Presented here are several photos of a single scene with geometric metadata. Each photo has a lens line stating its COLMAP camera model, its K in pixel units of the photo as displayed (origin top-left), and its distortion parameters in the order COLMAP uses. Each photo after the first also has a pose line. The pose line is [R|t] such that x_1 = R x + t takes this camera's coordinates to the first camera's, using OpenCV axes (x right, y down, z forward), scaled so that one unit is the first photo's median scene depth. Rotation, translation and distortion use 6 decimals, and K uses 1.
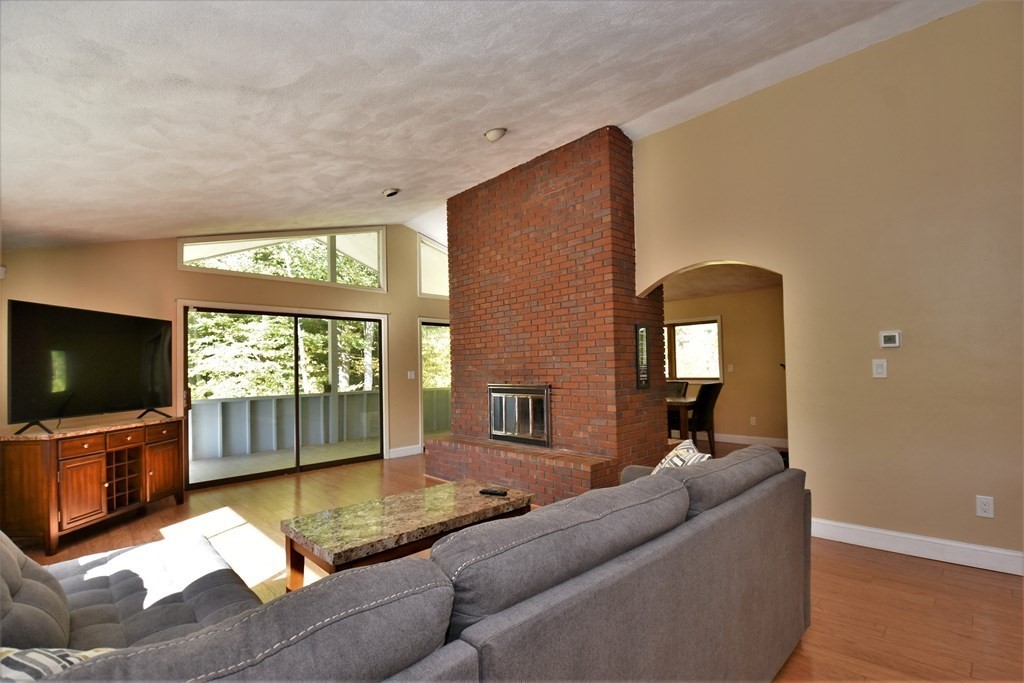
lens RADIAL K [[470.0, 0, 518.6], [0, 470.0, 350.9], [0, 0, 1]] dist [-0.000093, -0.001475]
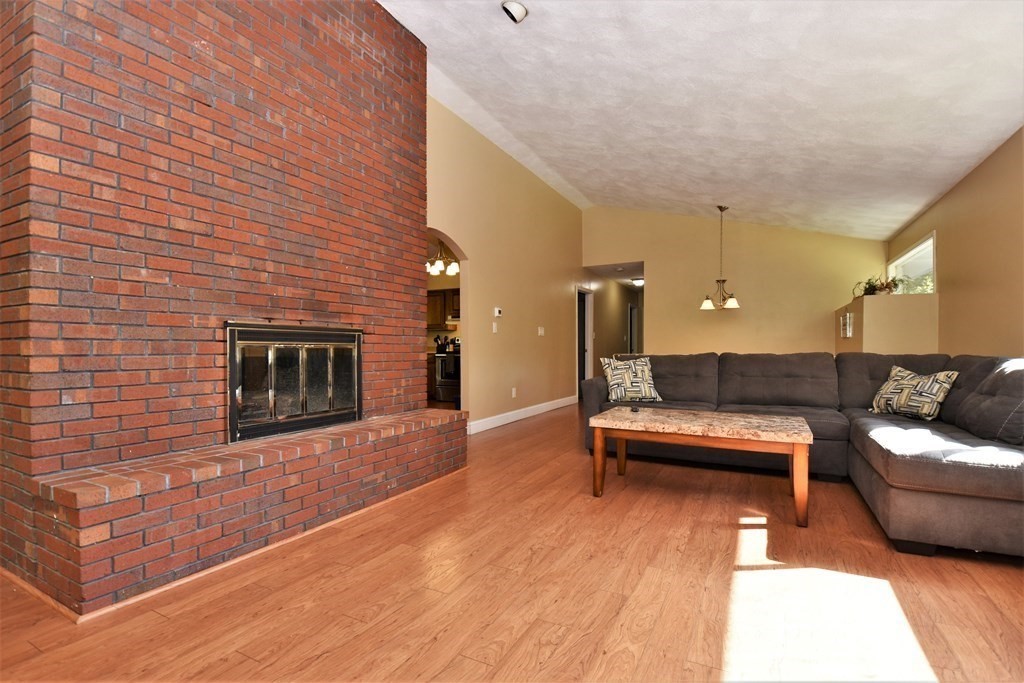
lens RADIAL K [[474.7, 0, 514.9], [0, 474.7, 356.3], [0, 0, 1]] dist [-0.014281, -0.001010]
pose [[-0.307896, 0.009159, 0.951376, -0.646721], [-0.028425, 0.999419, -0.018821, 0.117882], [-0.950995, -0.032838, -0.307457, 0.978868]]
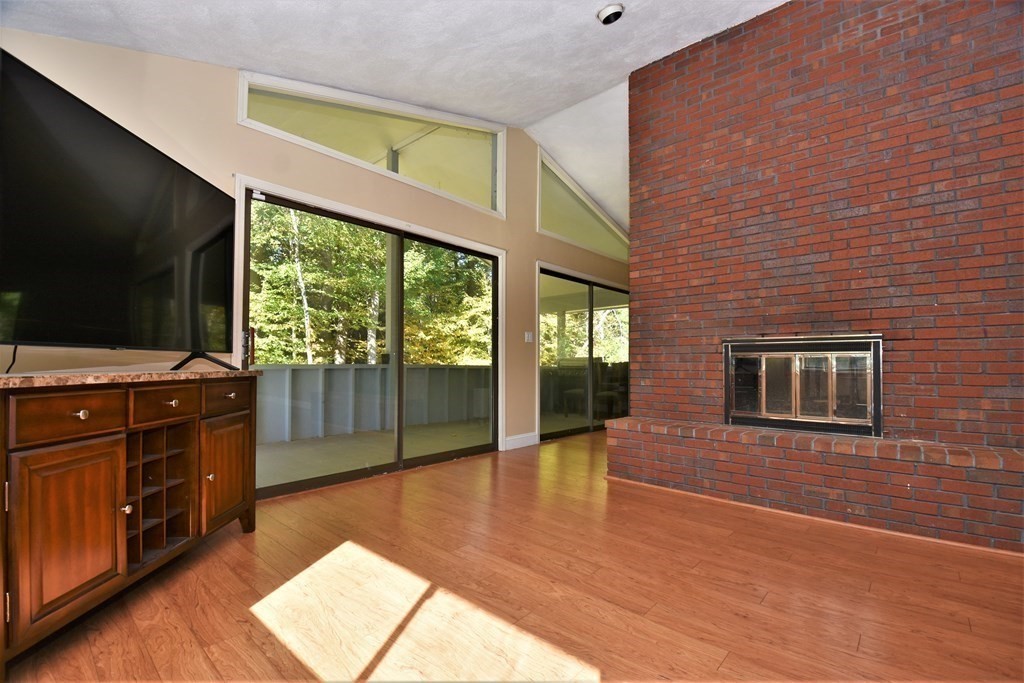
lens RADIAL K [[444.1, 0, 514.9], [0, 444.1, 350.2], [0, 0, 1]] dist [-0.010972, -0.003366]
pose [[0.997032, 0.028859, 0.071379, -0.441008], [-0.029265, 0.999561, 0.004647, 0.102736], [-0.071214, -0.006722, 0.997438, 0.456276]]
